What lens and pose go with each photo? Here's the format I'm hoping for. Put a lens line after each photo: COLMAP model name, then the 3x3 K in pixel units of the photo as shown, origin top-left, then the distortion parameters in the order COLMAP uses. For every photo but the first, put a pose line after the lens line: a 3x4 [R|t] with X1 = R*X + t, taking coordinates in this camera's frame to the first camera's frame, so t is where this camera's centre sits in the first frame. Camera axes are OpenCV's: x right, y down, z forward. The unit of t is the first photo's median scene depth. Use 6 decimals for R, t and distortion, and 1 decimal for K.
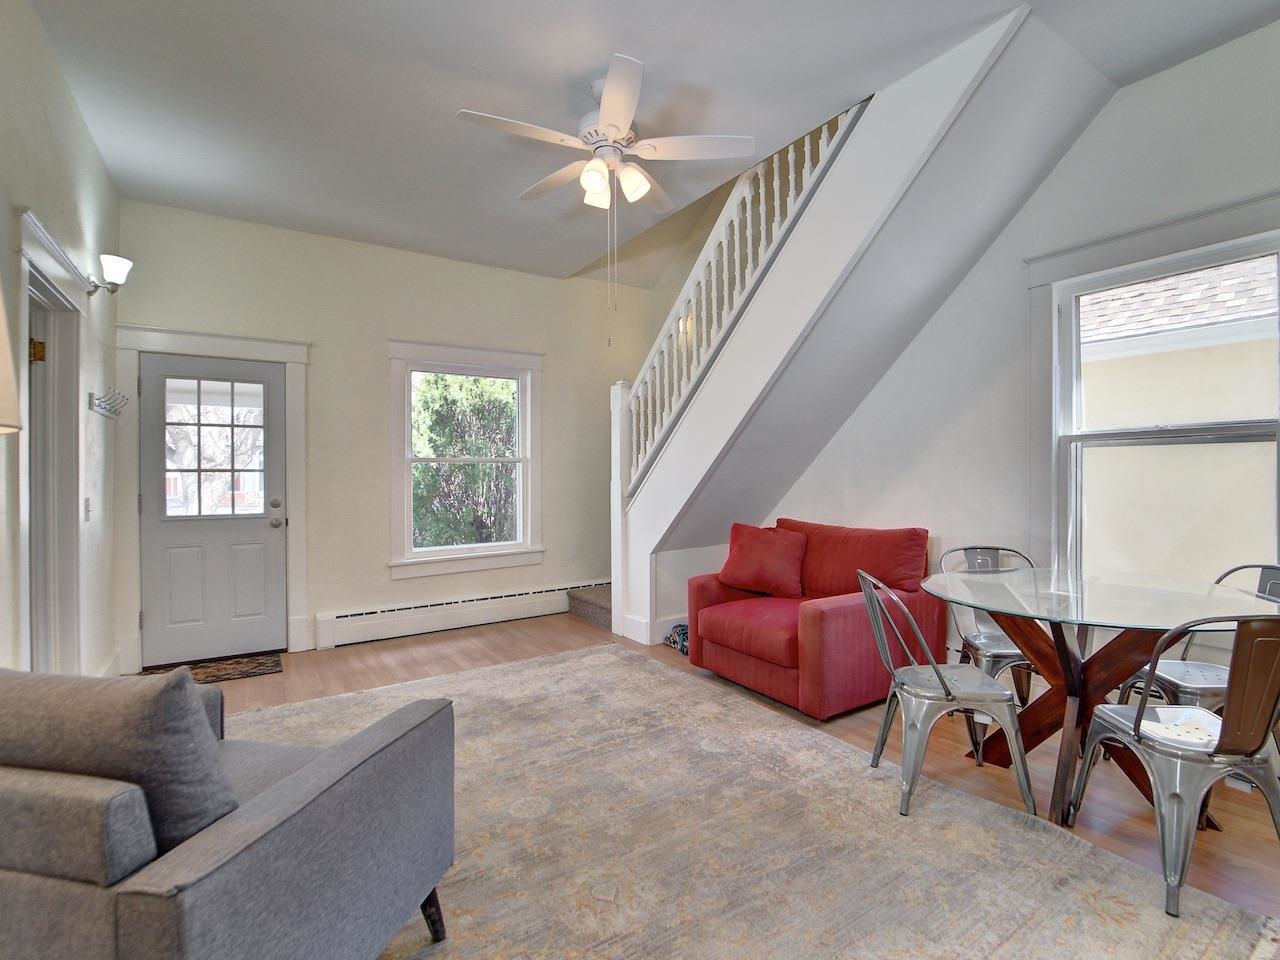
lens RADIAL K [[616.0, 0, 636.5], [0, 616.0, 488.0], [0, 0, 1]] dist [-0.000283, -0.000214]
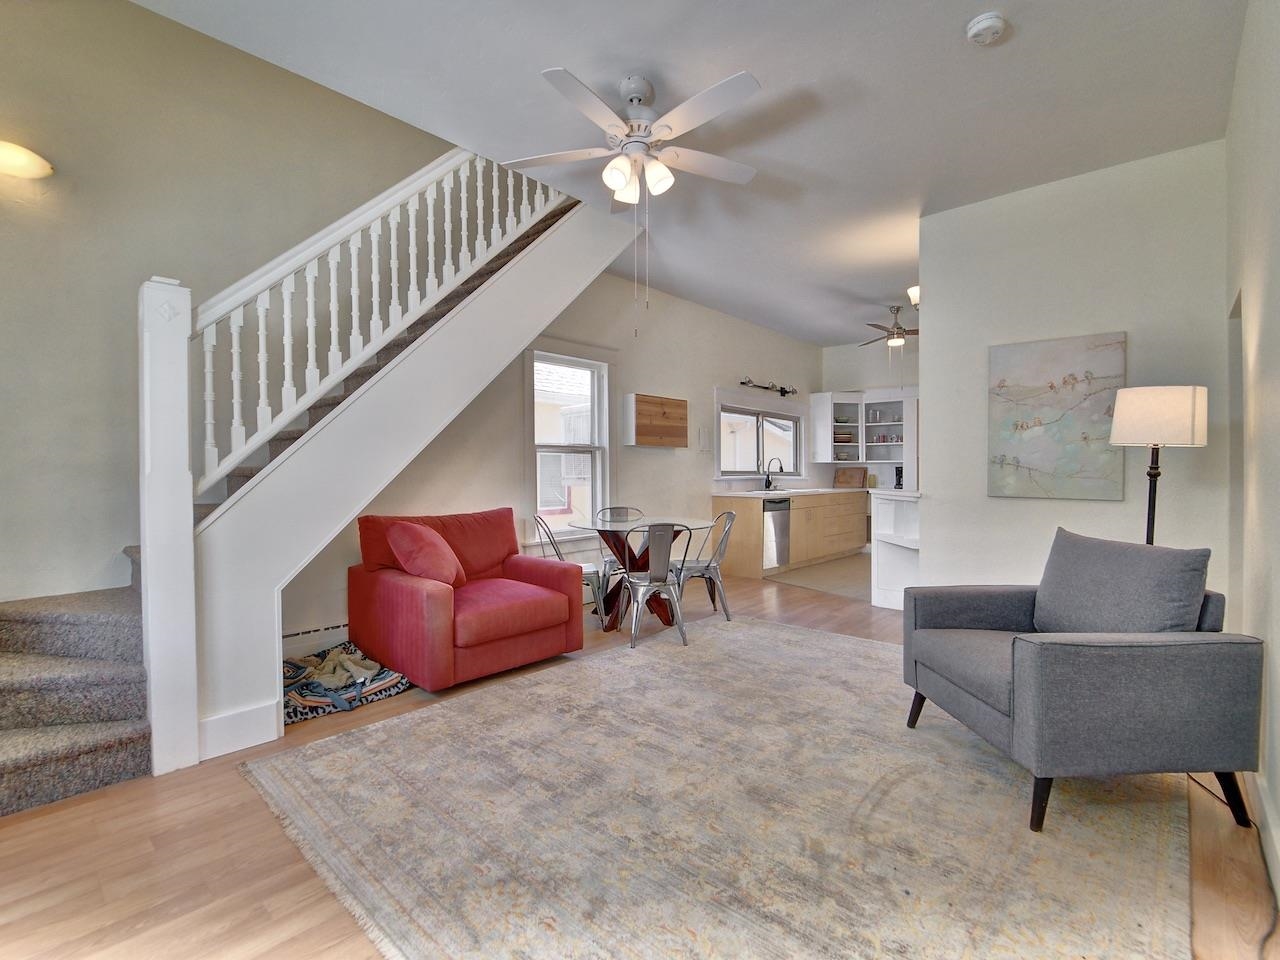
lens RADIAL K [[593.1, 0, 643.7], [0, 593.1, 481.8], [0, 0, 1]] dist [-0.002206, -0.000597]
pose [[-0.260226, -0.017096, 0.965396, -0.848449], [0.017385, 0.999598, 0.022388, -0.011981], [-0.965391, 0.022610, -0.259824, 1.044412]]
